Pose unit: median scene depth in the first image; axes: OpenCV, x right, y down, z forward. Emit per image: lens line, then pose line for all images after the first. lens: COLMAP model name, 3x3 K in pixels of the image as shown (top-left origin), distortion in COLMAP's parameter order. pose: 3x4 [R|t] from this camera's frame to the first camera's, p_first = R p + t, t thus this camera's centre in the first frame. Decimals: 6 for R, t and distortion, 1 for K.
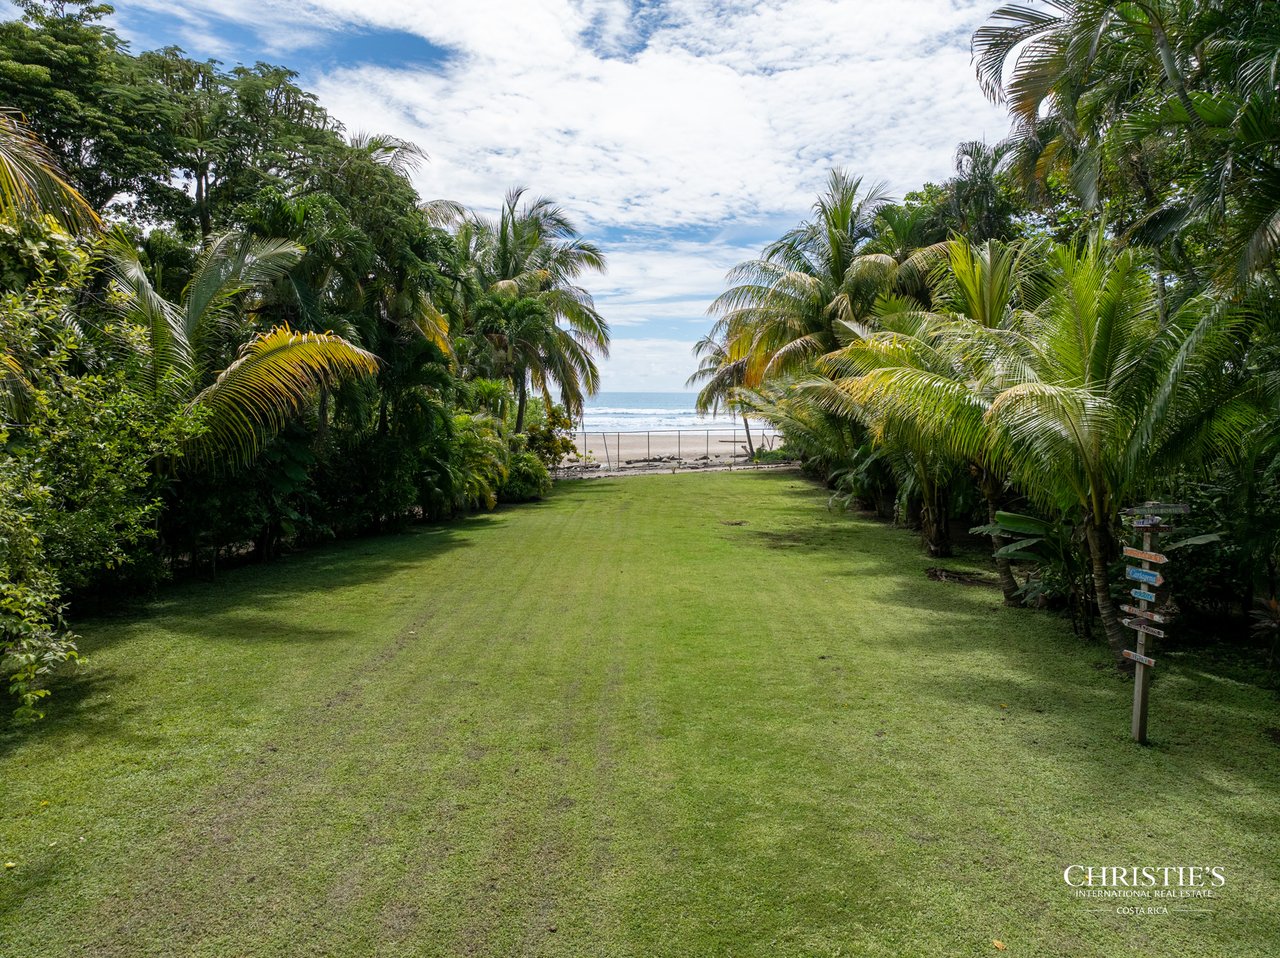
lens RADIAL K [[904.7, 0, 647.4], [0, 904.7, 471.8], [0, 0, 1]] dist [-0.037965, 0.006535]
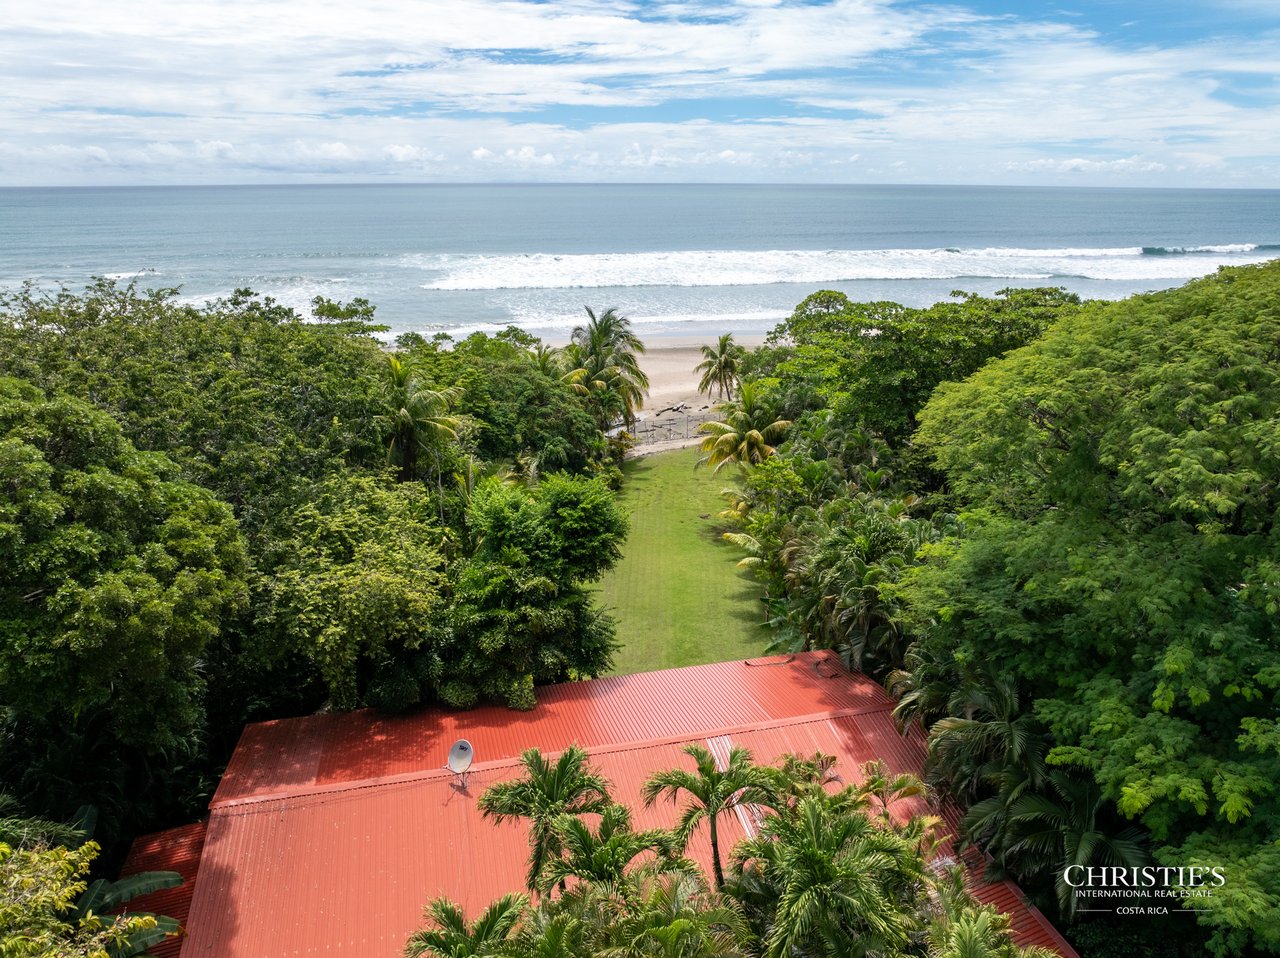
lens RADIAL K [[904.7, 0, 647.4], [0, 904.7, 471.8], [0, 0, 1]] dist [-0.037965, 0.006535]
pose [[0.999690, 0.002063, -0.024793, 0.001767], [0.003388, 0.975980, 0.217835, -0.663436], [0.024647, -0.217851, 0.975671, -1.506269]]
